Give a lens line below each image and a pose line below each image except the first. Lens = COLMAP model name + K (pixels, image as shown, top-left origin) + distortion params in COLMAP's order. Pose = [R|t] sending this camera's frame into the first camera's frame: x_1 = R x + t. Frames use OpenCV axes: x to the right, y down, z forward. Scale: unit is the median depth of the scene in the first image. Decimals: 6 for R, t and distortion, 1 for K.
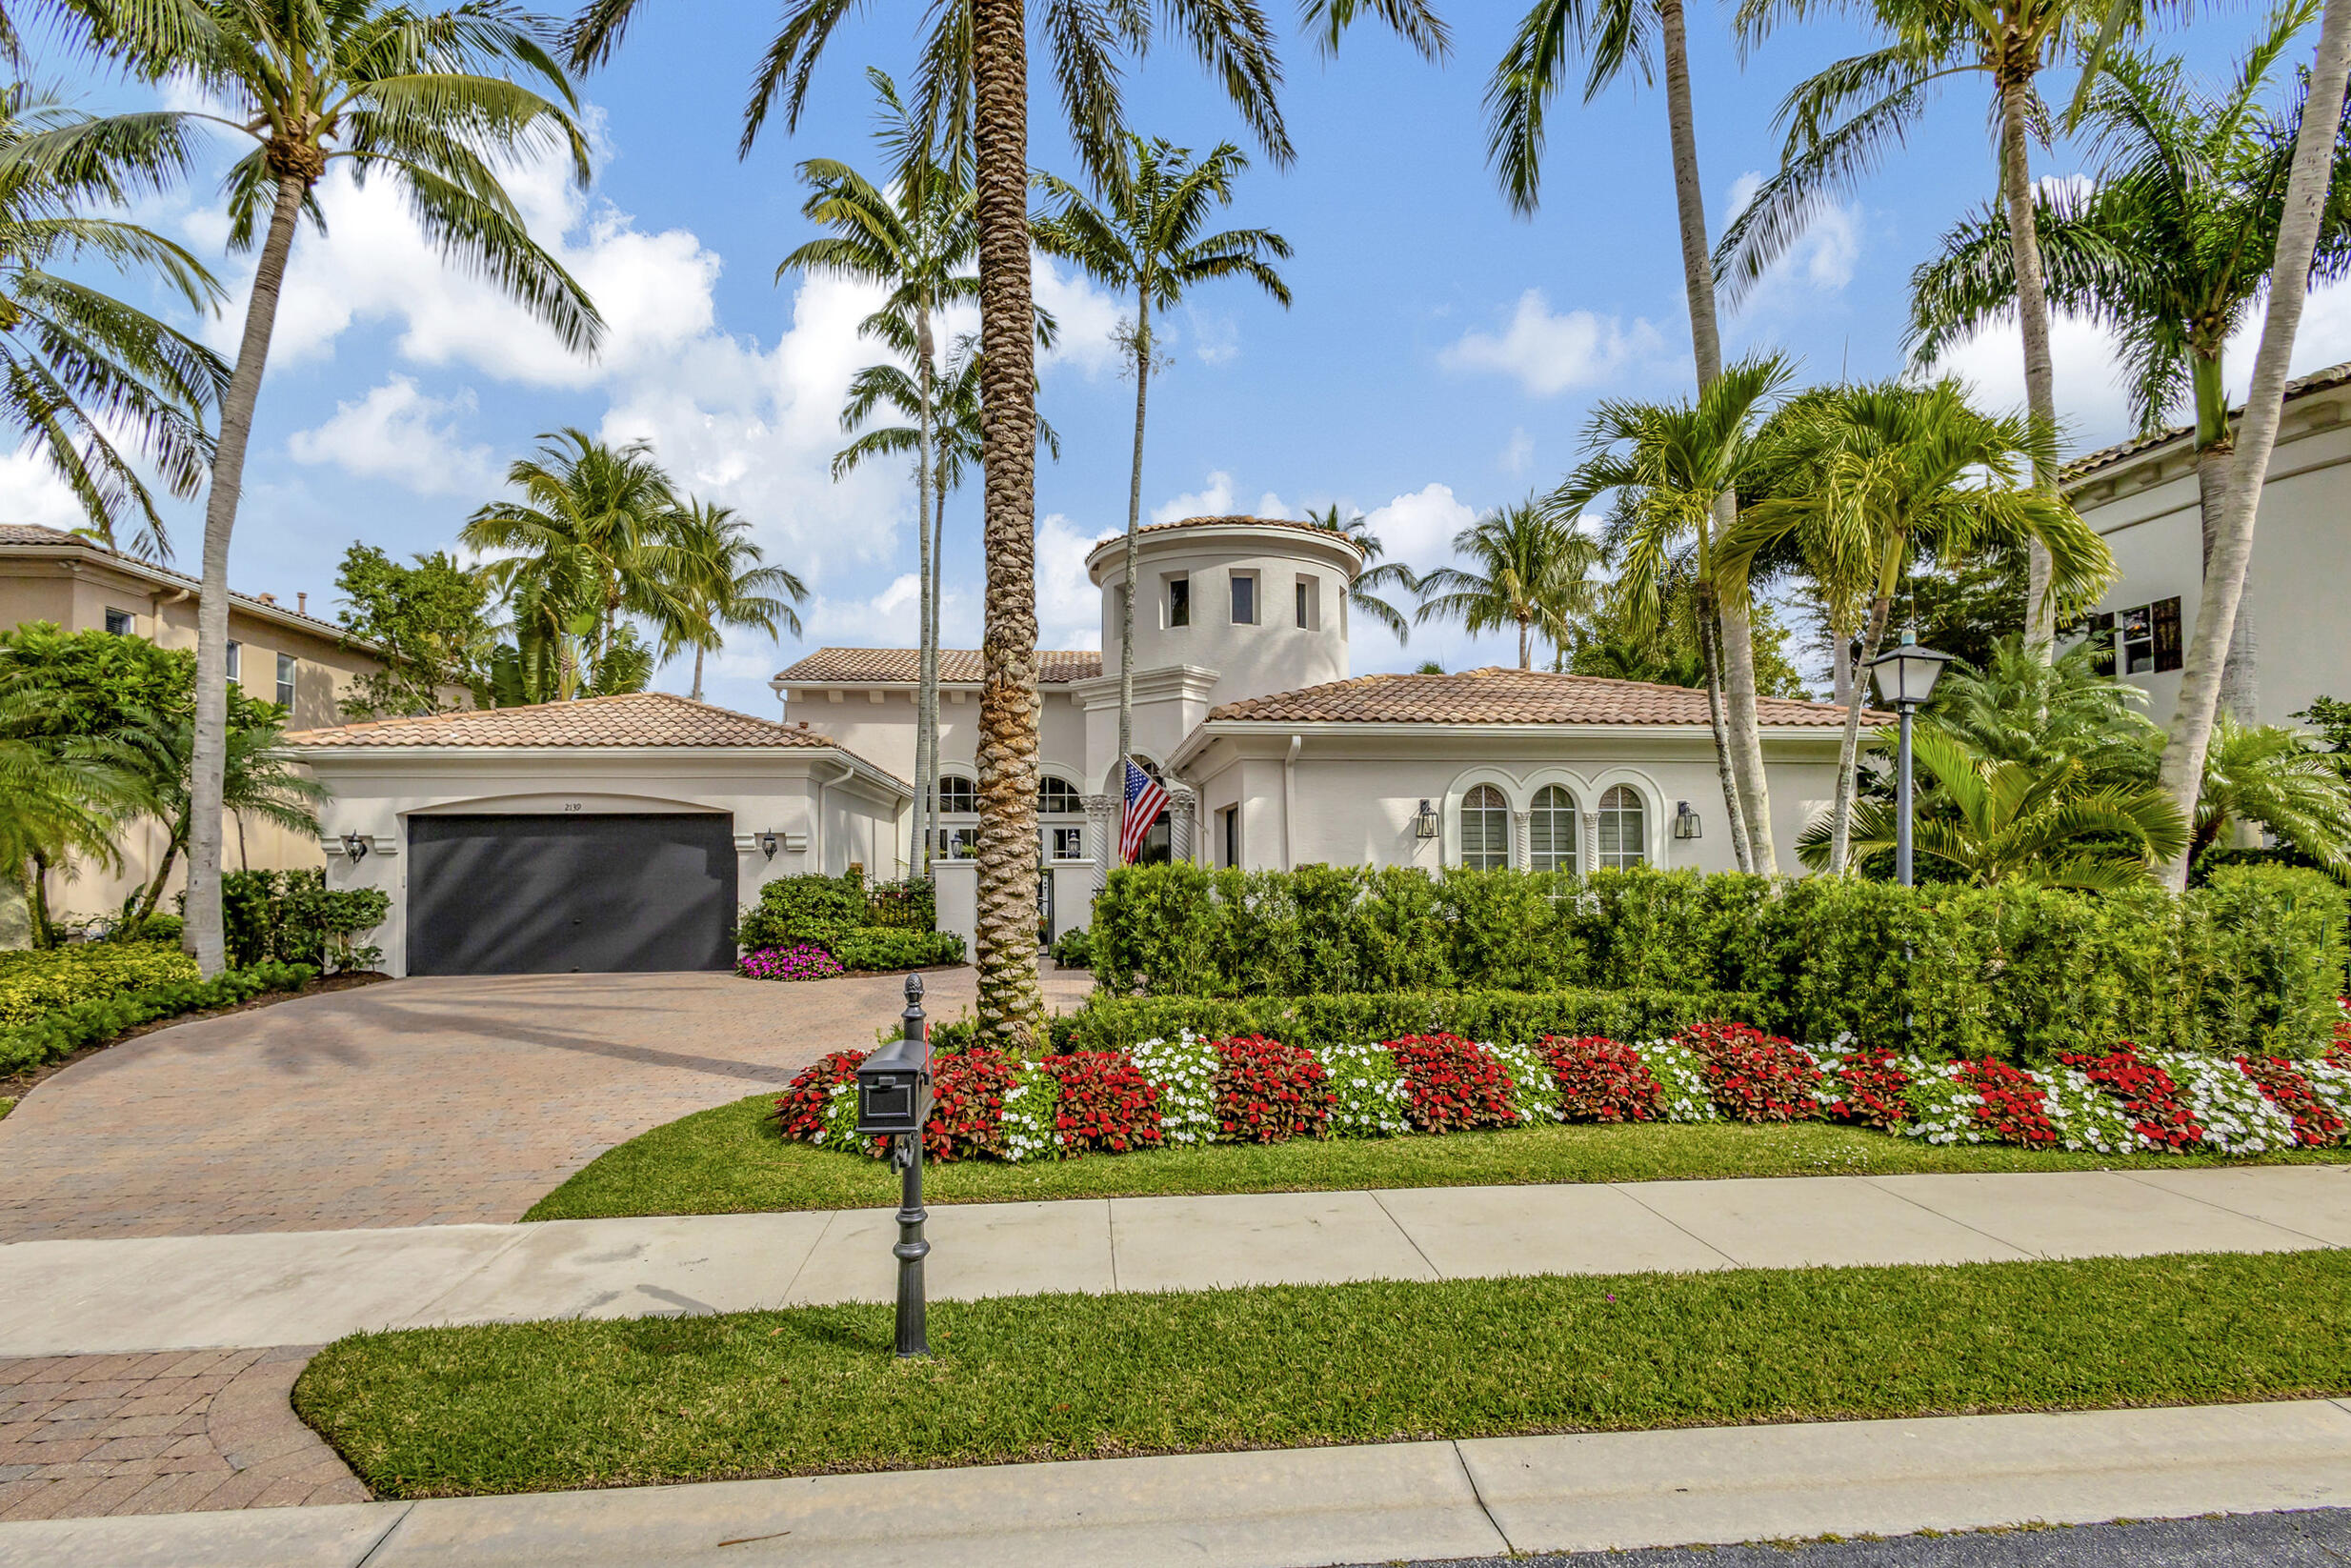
lens RADIAL K [[1109.5, 0, 1178.9], [0, 1109.5, 860.7], [0, 0, 1]] dist [0.005742, -0.000893]
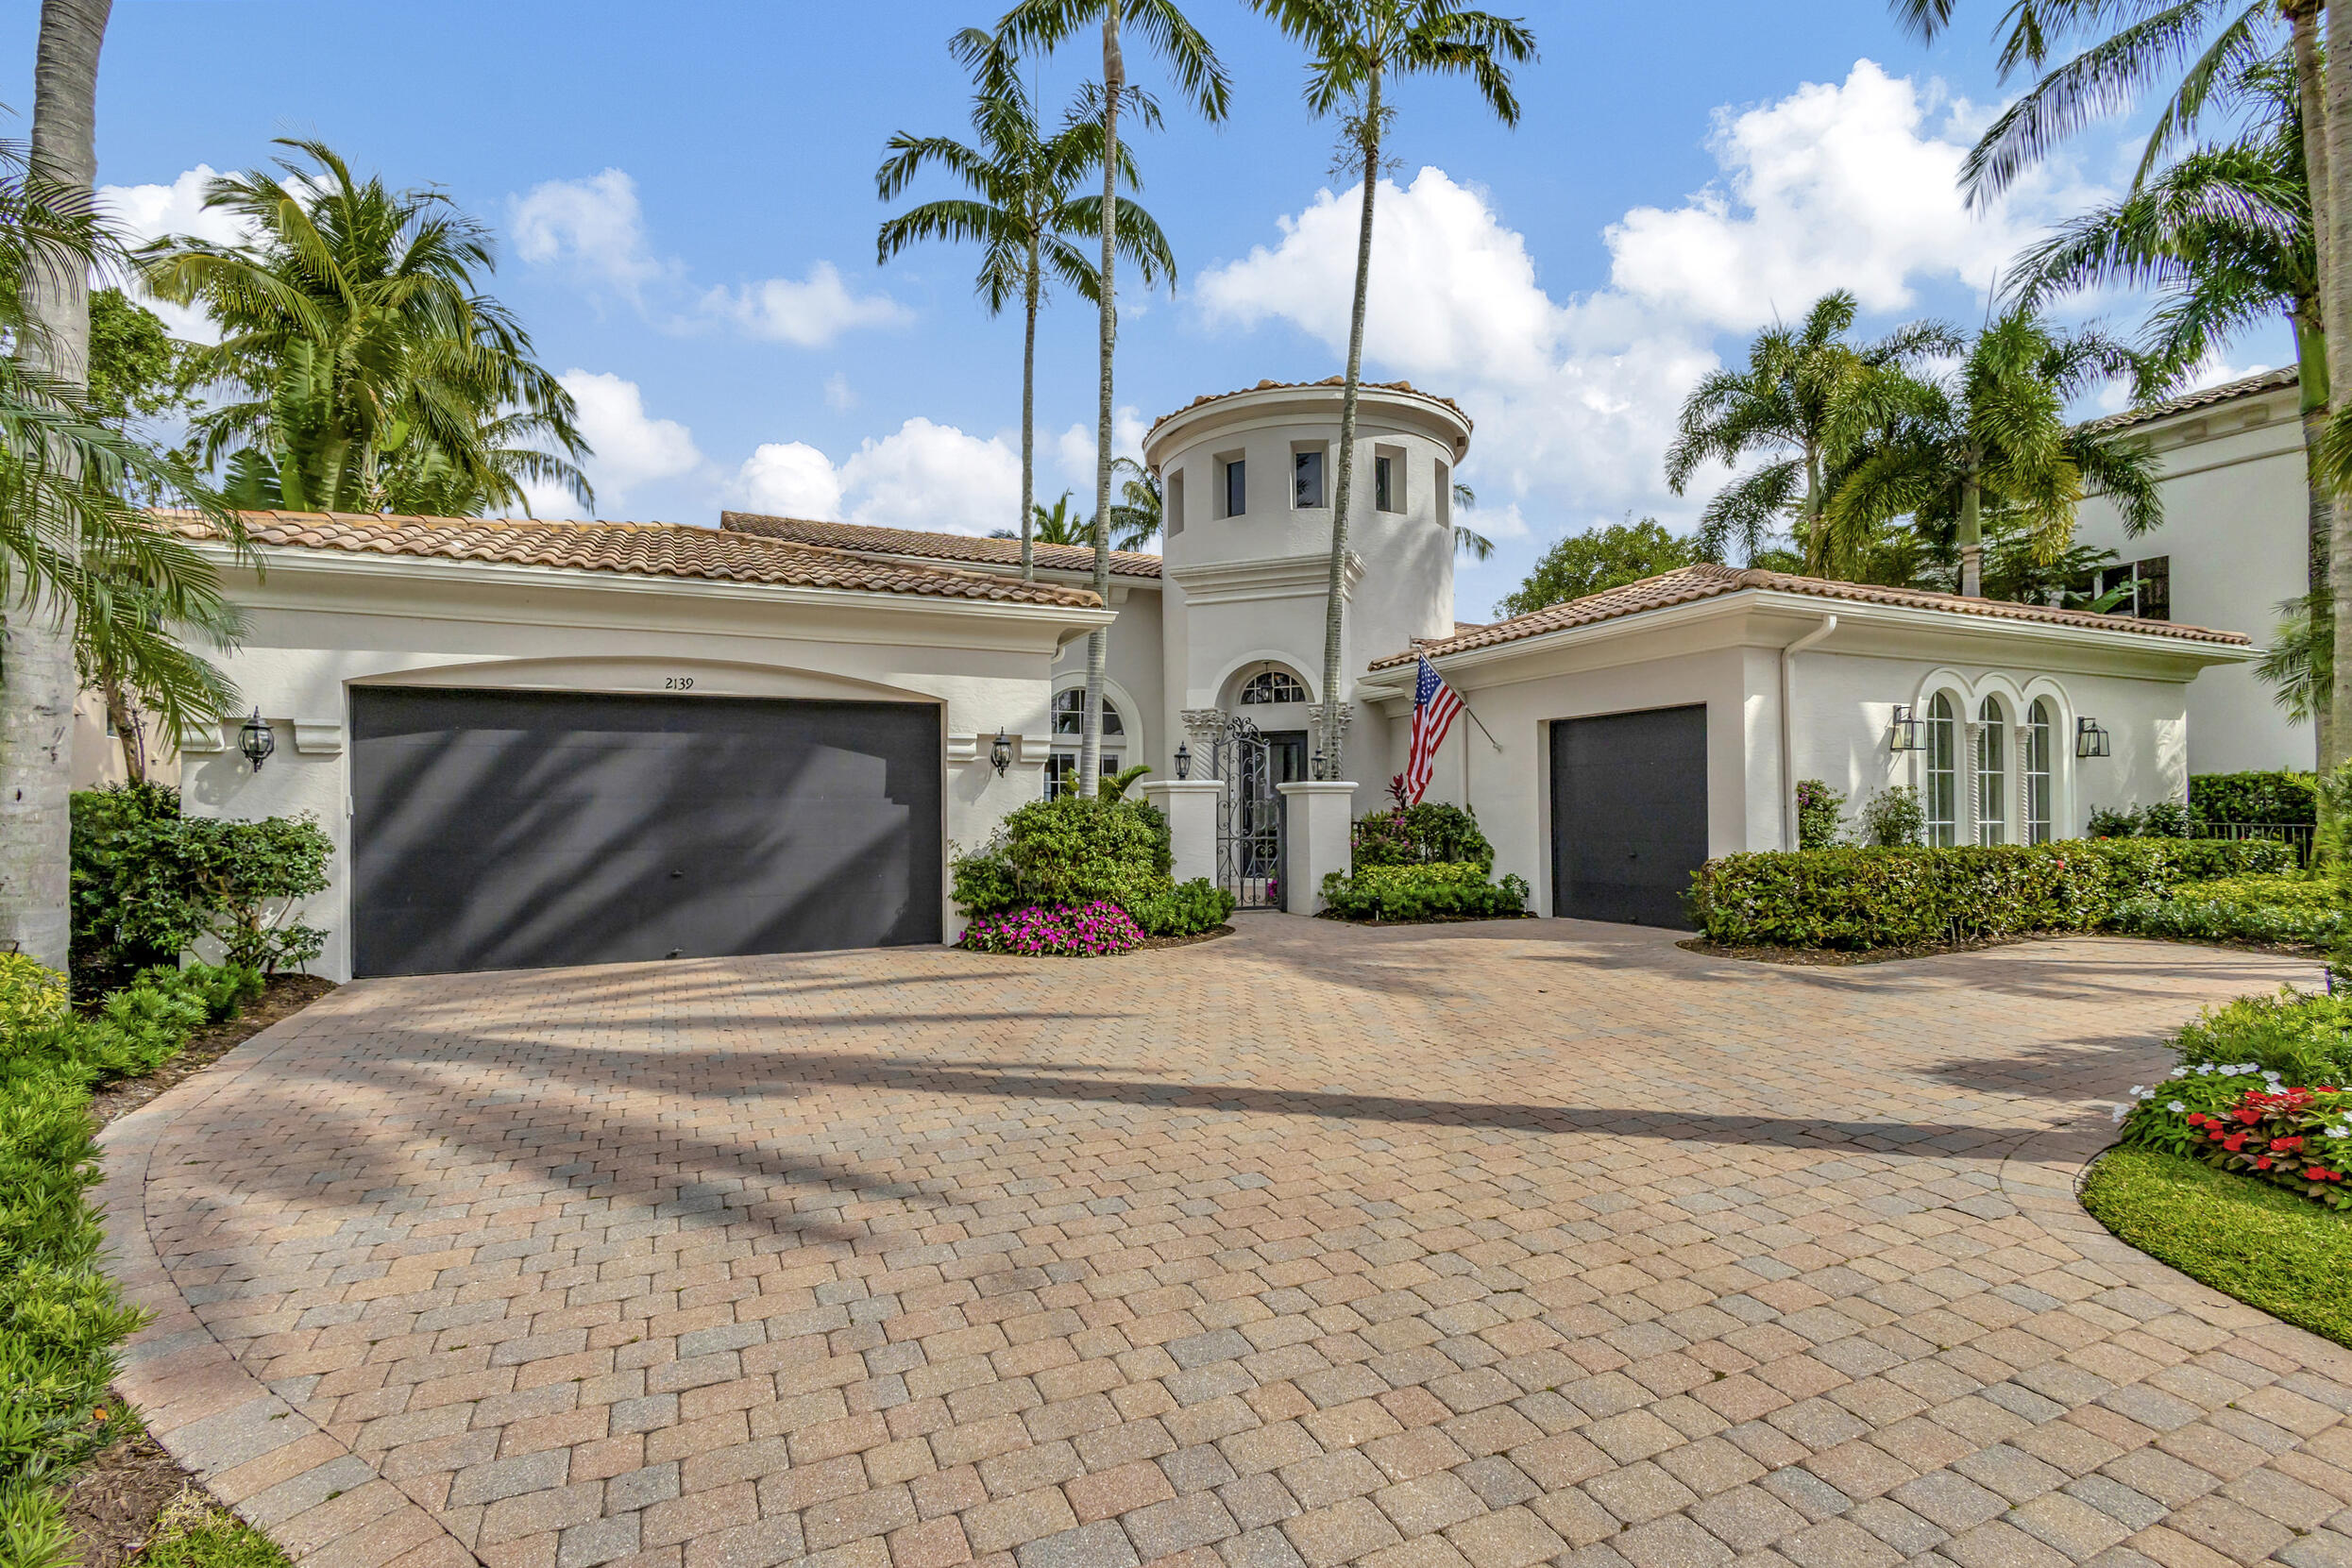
lens RADIAL K [[1086.2, 0, 1187.1], [0, 1086.2, 827.7], [0, 0, 1]] dist [0.008214, -0.000213]
pose [[0.942690, -0.006320, 0.333609, -0.478773], [0.002398, 0.999923, 0.012167, 0.022774], [-0.333660, -0.010670, 0.942633, 0.352770]]
